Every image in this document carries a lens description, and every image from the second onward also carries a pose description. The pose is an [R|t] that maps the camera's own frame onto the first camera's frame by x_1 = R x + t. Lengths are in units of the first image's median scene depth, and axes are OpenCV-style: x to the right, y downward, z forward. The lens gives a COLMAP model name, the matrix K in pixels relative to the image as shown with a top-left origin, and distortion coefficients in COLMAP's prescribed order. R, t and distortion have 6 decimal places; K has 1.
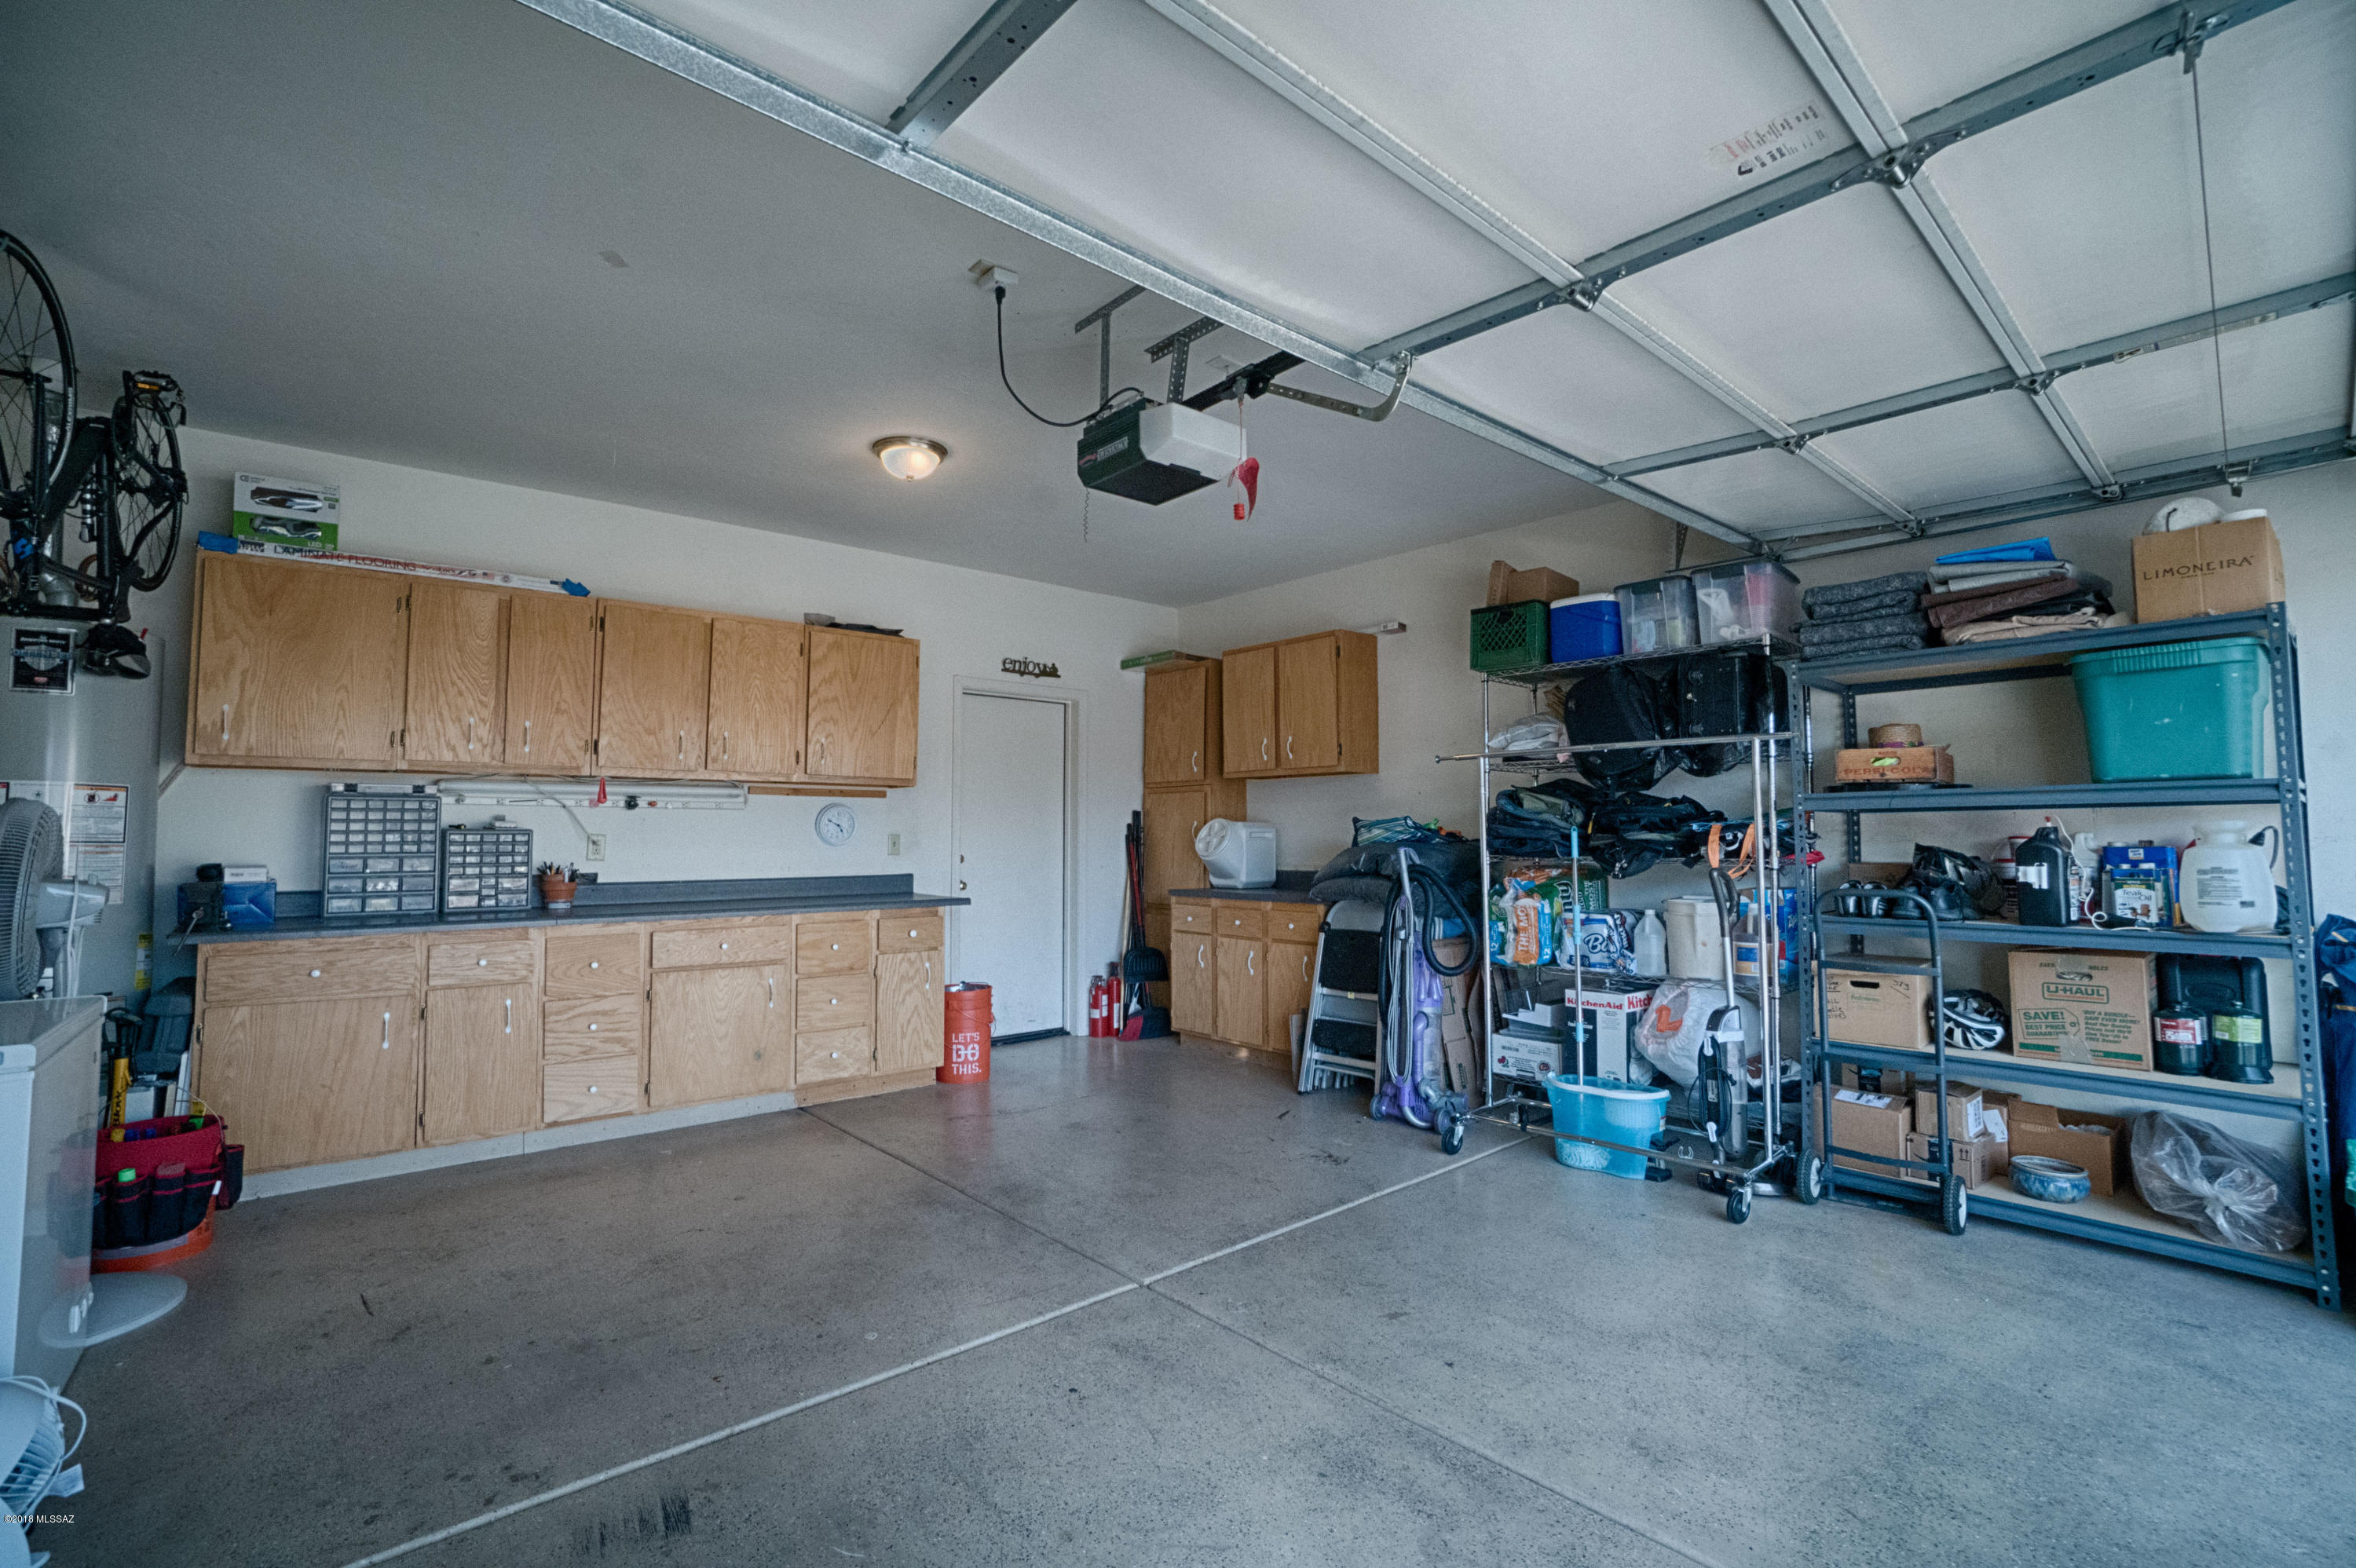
lens RADIAL K [[1032.9, 0, 1177.3], [0, 1032.9, 778.9], [0, 0, 1]] dist [-0.046726, 0.010147]
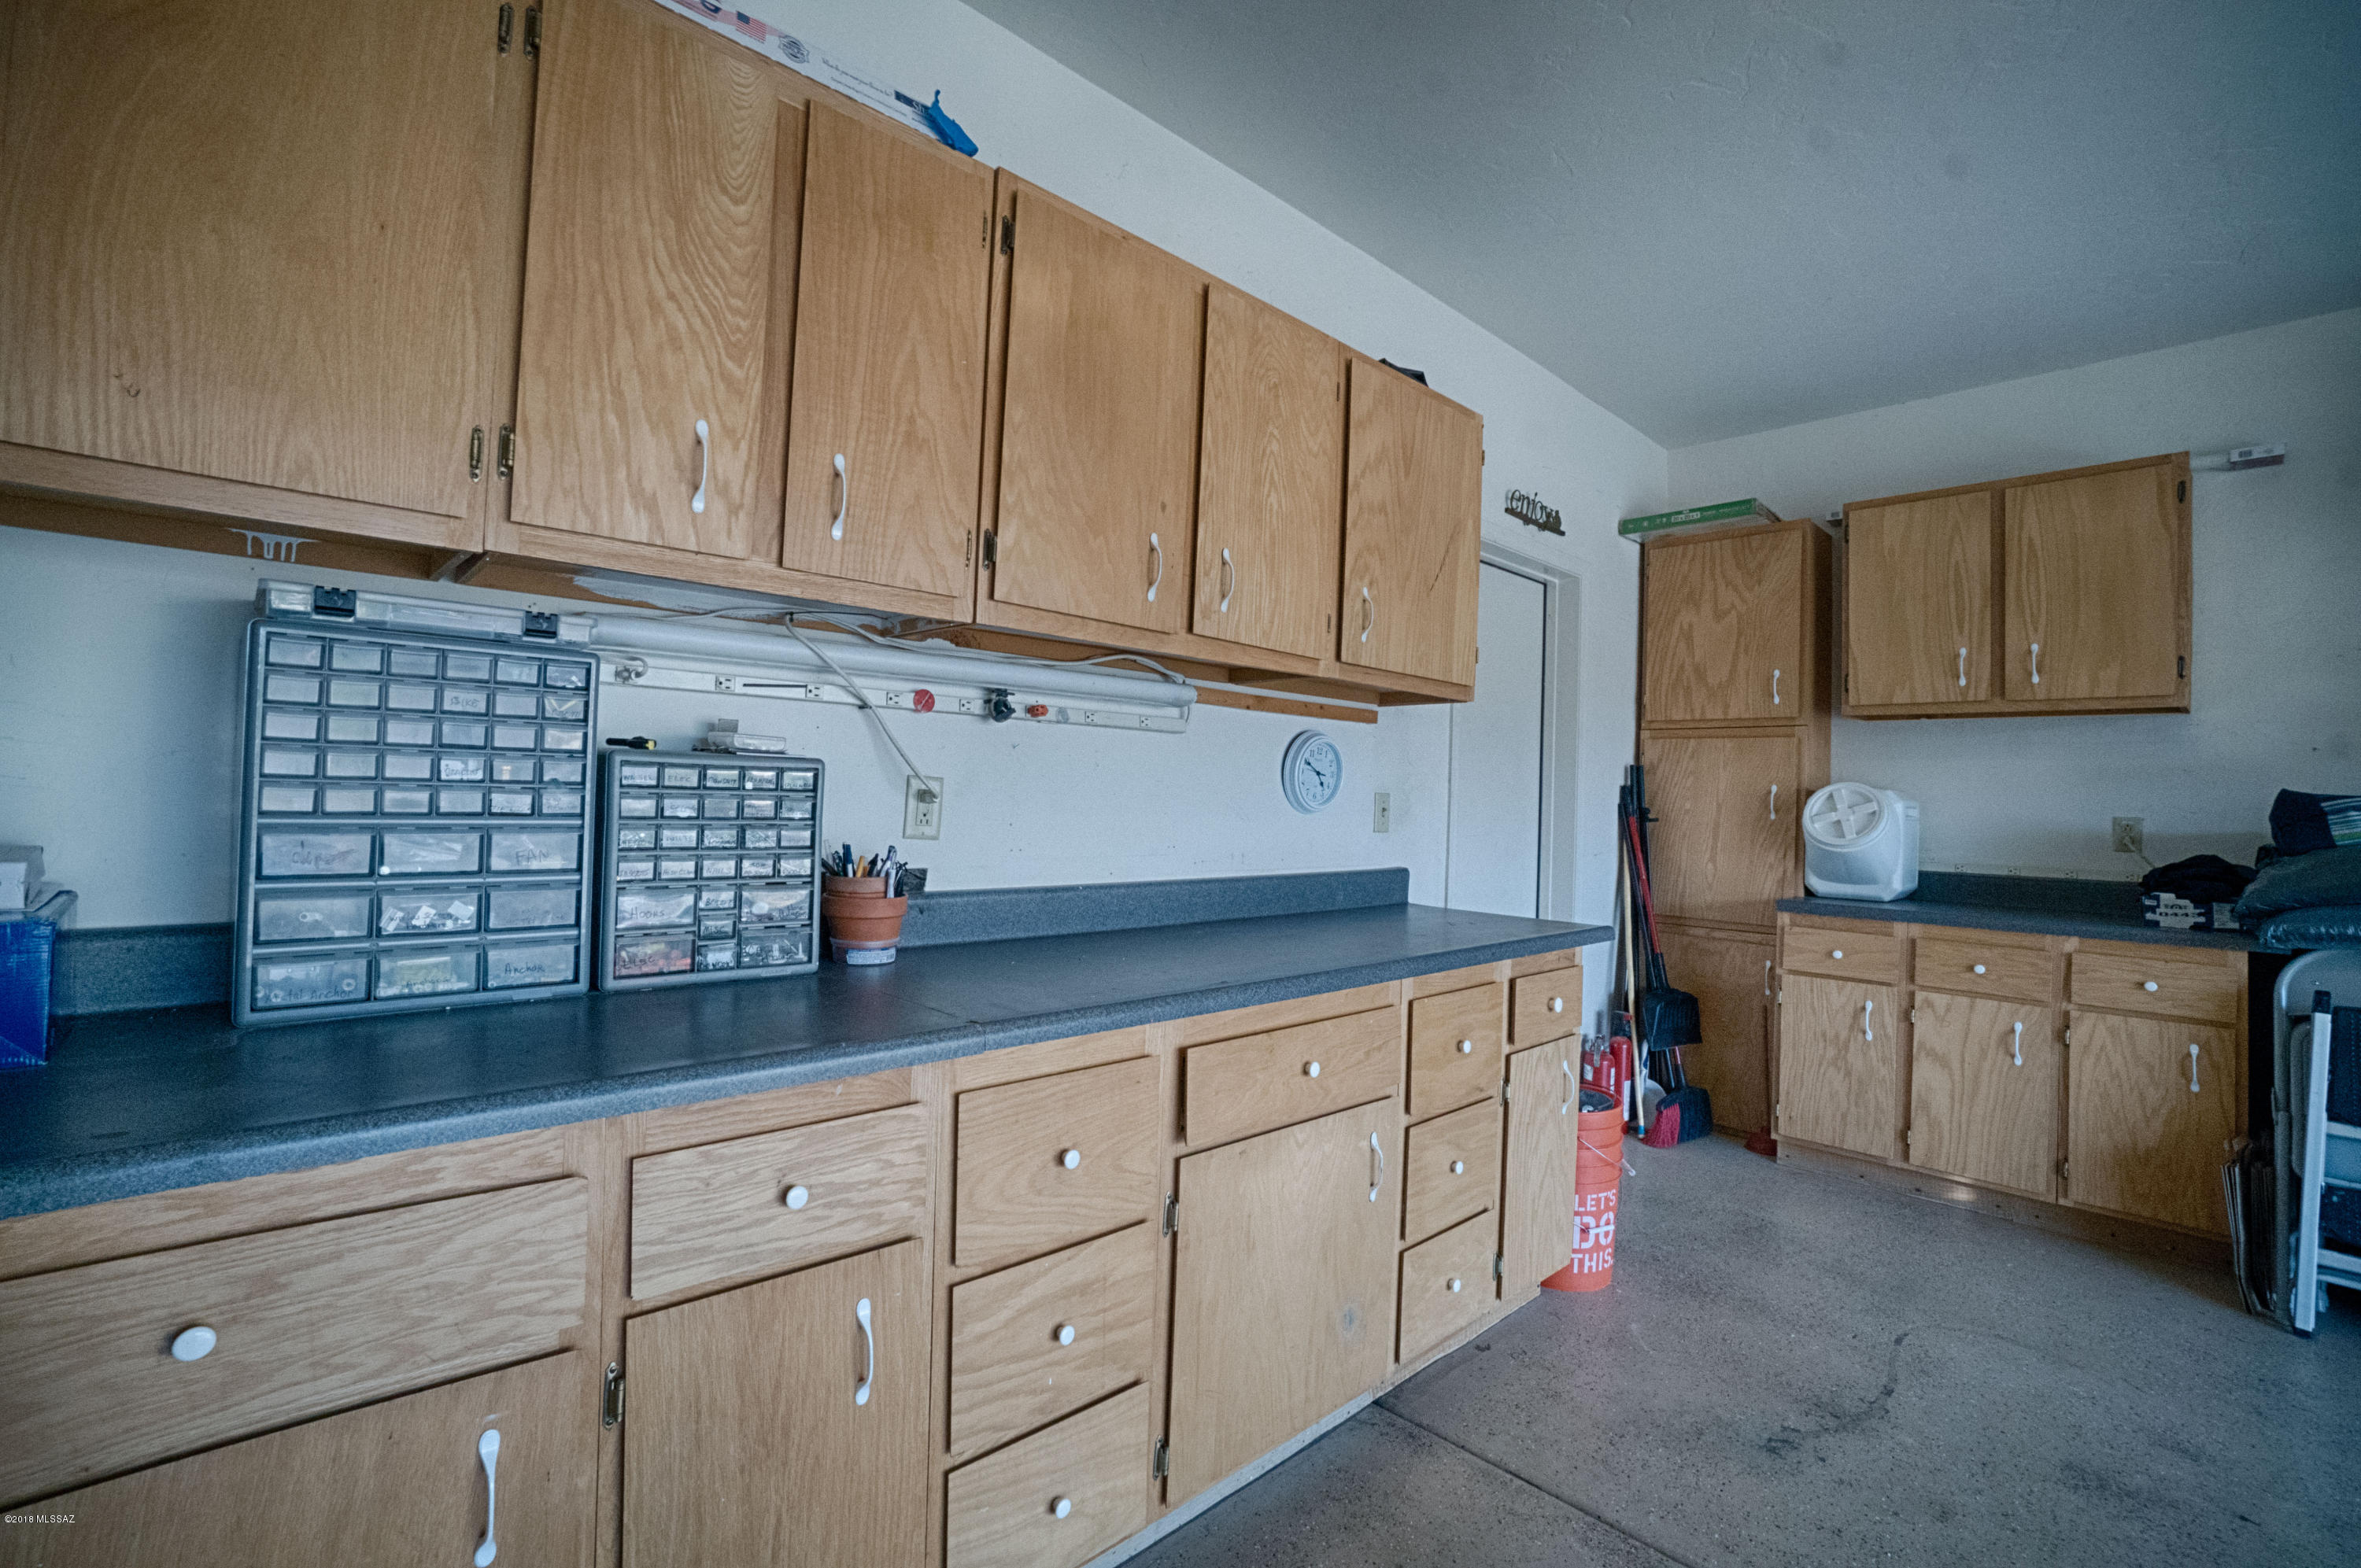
lens RADIAL K [[1035.1, 0, 1186.8], [0, 1035.1, 775.4], [0, 0, 1]] dist [-0.046726, 0.010147]
pose [[0.998722, 0.032799, 0.038461, -0.530976], [-0.034170, 0.998784, 0.035541, 0.039133], [-0.037248, -0.036810, 0.998628, 0.632785]]
